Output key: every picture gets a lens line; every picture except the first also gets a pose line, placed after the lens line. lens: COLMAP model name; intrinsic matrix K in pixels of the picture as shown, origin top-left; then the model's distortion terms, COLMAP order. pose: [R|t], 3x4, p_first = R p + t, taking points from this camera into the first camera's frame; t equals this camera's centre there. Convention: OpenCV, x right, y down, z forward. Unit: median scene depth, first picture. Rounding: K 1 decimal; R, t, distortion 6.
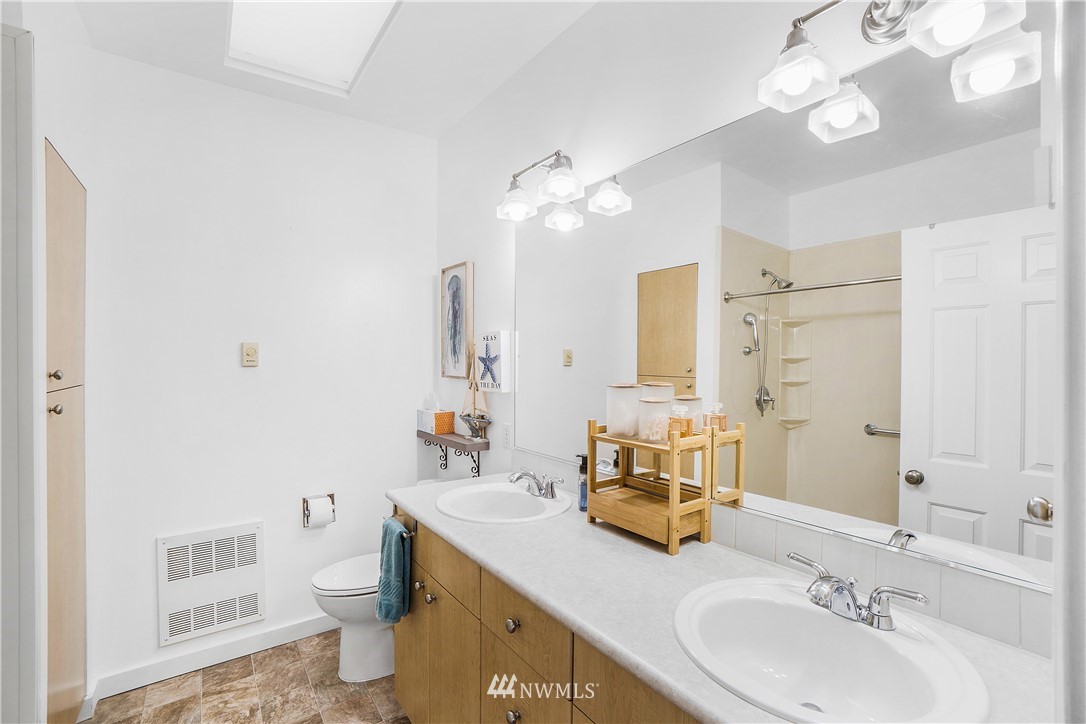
lens RADIAL K [[494.3, 0, 536.8], [0, 494.3, 356.2], [0, 0, 1]] dist [-0.048075, 0.017732]
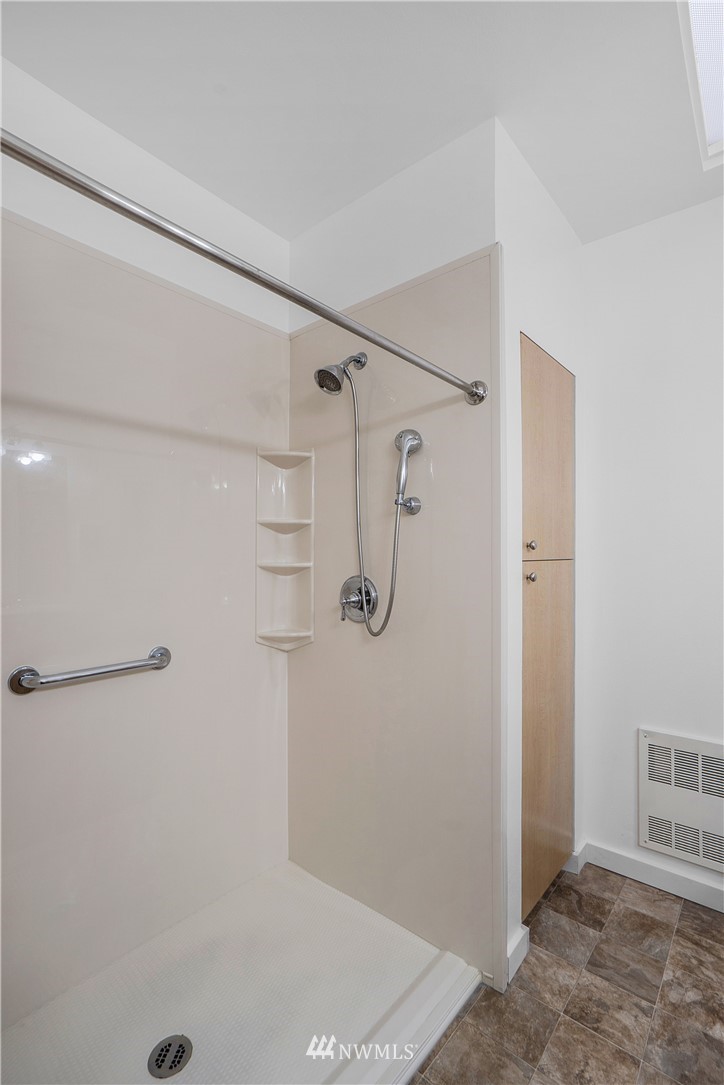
lens RADIAL K [[493.9, 0, 353.3], [0, 493.9, 545.7], [0, 0, 1]] dist [-0.048075, 0.017732]
pose [[0.240549, -0.005127, -0.970623, -0.010403], [-0.005063, 0.999966, -0.006537, 0.034659], [0.970624, 0.006487, 0.240515, 0.241165]]
